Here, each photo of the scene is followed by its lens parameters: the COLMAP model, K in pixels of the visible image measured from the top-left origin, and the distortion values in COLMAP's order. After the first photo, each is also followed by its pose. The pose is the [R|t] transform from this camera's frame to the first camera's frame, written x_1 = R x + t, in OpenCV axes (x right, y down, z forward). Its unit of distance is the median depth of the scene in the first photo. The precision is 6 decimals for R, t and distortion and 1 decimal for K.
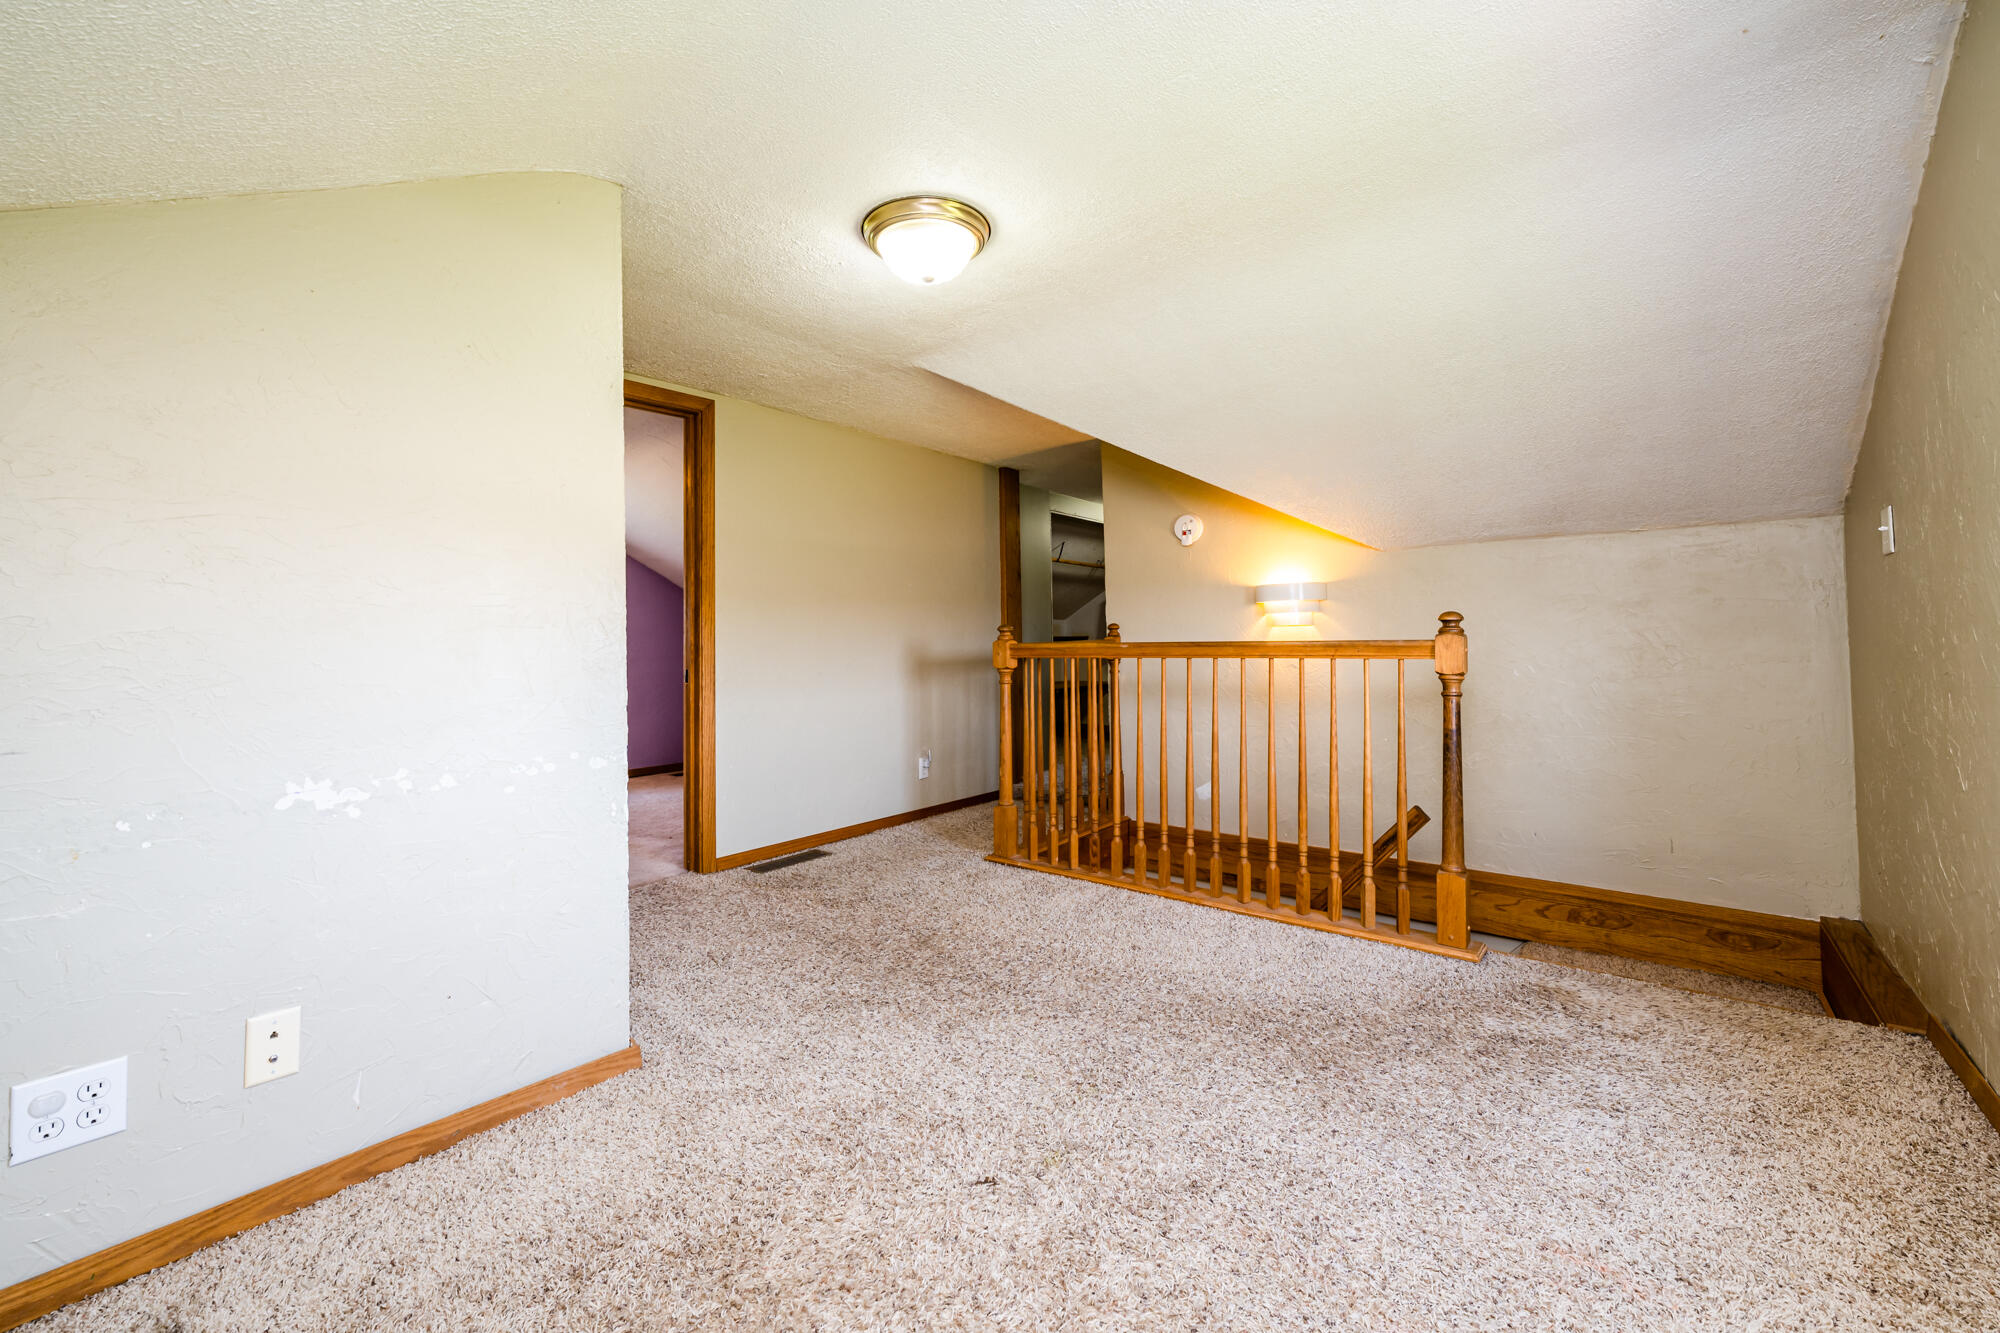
lens RADIAL K [[799.9, 0, 997.6], [0, 799.9, 649.8], [0, 0, 1]] dist [-0.000644, 0.000003]
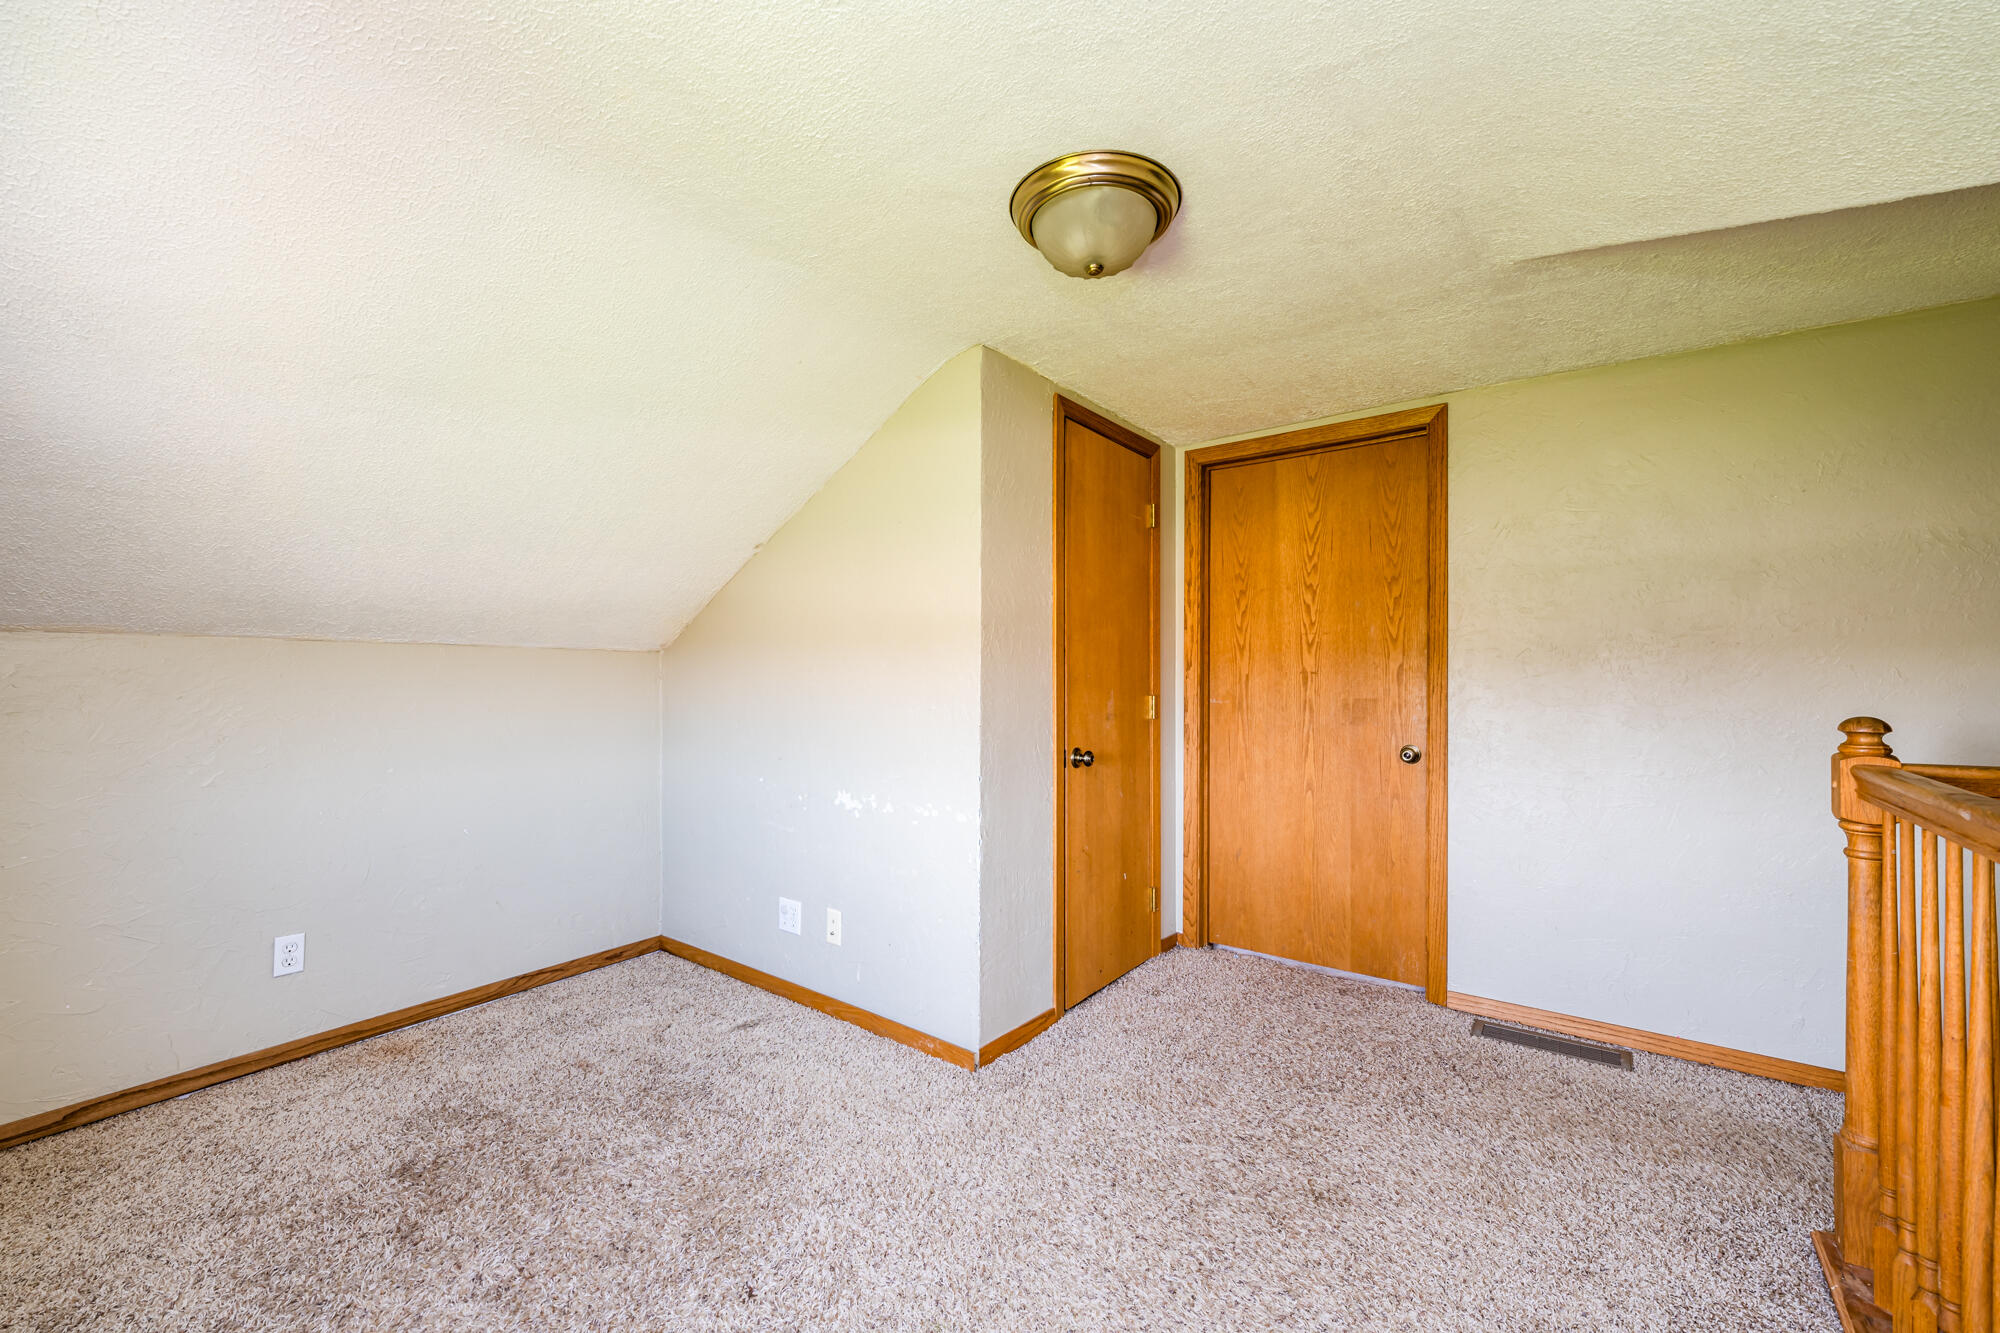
lens RADIAL K [[799.9, 0, 997.3], [0, 799.9, 671.6], [0, 0, 1]] dist [-0.000644, 0.000003]
pose [[0.027126, 0.005177, -0.999619, 0.964650], [-0.006989, 0.999963, 0.004989, -0.122068], [0.999608, 0.006851, 0.027162, 1.270302]]
